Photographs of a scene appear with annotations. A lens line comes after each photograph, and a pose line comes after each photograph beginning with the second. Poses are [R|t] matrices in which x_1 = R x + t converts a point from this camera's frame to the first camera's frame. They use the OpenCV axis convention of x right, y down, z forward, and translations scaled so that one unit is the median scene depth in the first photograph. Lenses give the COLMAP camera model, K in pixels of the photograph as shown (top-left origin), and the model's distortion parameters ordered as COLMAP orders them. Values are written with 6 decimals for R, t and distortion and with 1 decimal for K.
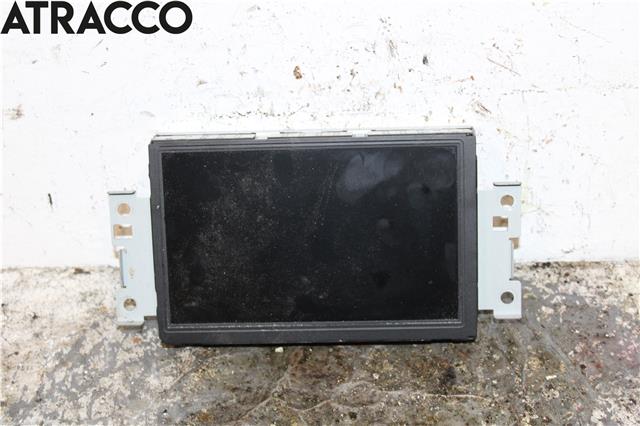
lens RADIAL K [[1273.5, 0, 316.1], [0, 1273.5, 232.6], [0, 0, 1]] dist [0.074259, 0.000000]
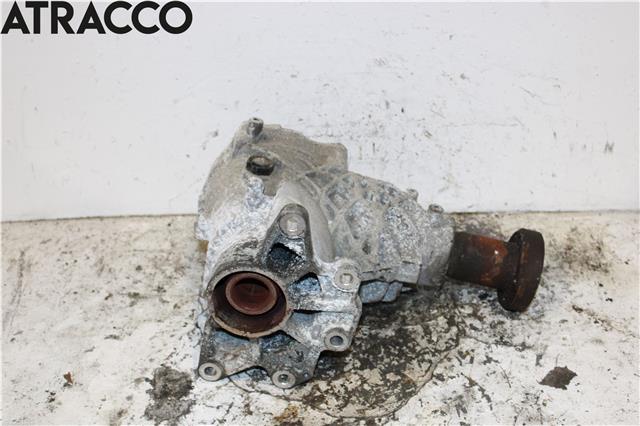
lens RADIAL K [[888.3, 0, 321.8], [0, 888.3, 210.9], [0, 0, 1]] dist [-0.030693, 0.000000]
pose [[0.999719, 0.019691, -0.013181, -0.029968], [-0.021371, 0.989543, -0.142645, 0.253723], [0.010234, 0.142887, 0.989686, -0.487465]]
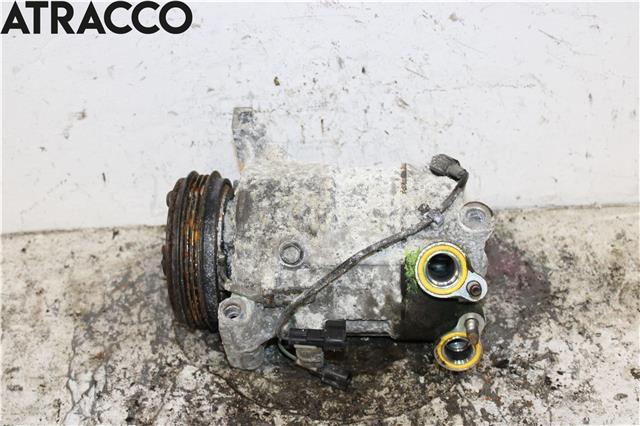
lens RADIAL K [[1068.1, 0, 320.5], [0, 1068.1, 223.6], [0, 0, 1]] dist [0.002294, 0.000000]
pose [[0.998595, -0.027967, 0.045003, -0.023484], [0.029665, 0.998856, -0.037515, 0.083230], [-0.043902, 0.038797, 0.998282, -0.210995]]
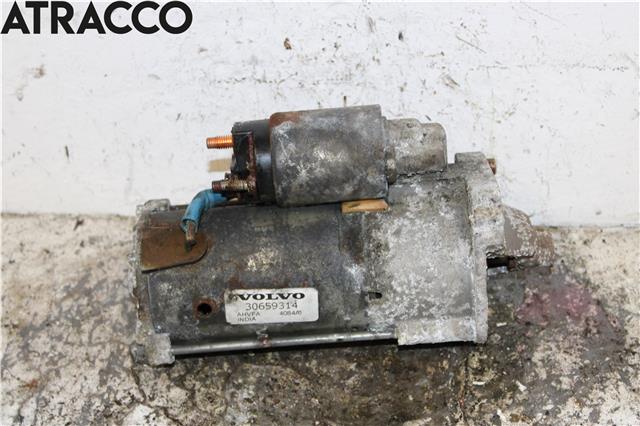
lens RADIAL K [[1284.6, 0, 314.1], [0, 1284.6, 229.6], [0, 0, 1]] dist [0.049211, 0.000000]
pose [[0.998593, 0.039984, -0.034837, 0.054570], [-0.040284, 0.999157, -0.007943, 0.045612], [0.034490, 0.009336, 0.999361, -0.127982]]
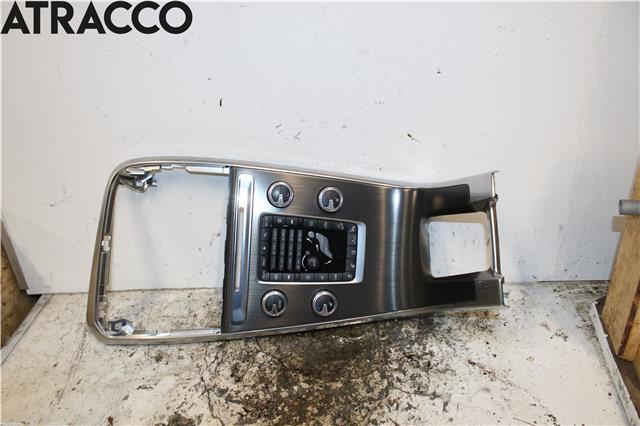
lens RADIAL K [[544.8, 0, 318.5], [0, 544.8, 212.3], [0, 0, 1]] dist [-0.140518, 0.058870]
pose [[0.999971, 0.007403, 0.001983, 0.008279], [-0.006870, 0.980551, -0.196143, 0.114358], [-0.003396, 0.196124, 0.980573, -0.322017]]
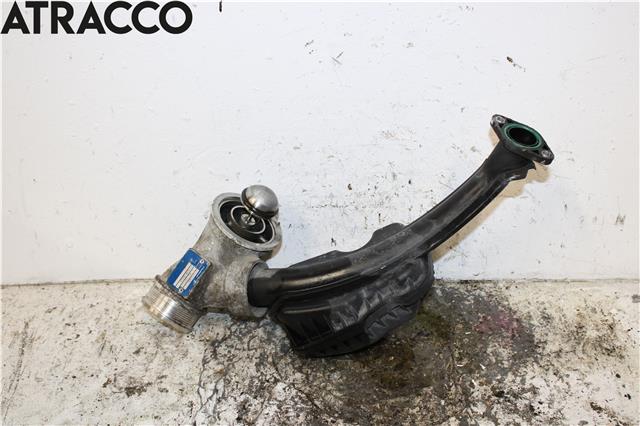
lens RADIAL K [[702.0, 0, 322.1], [0, 702.0, 223.6], [0, 0, 1]] dist [-0.073045, 0.000000]
pose [[0.999667, 0.017546, -0.018947, -0.036538], [-0.019068, 0.996337, -0.083360, 0.033458], [0.017415, 0.083693, 0.996339, -0.159636]]
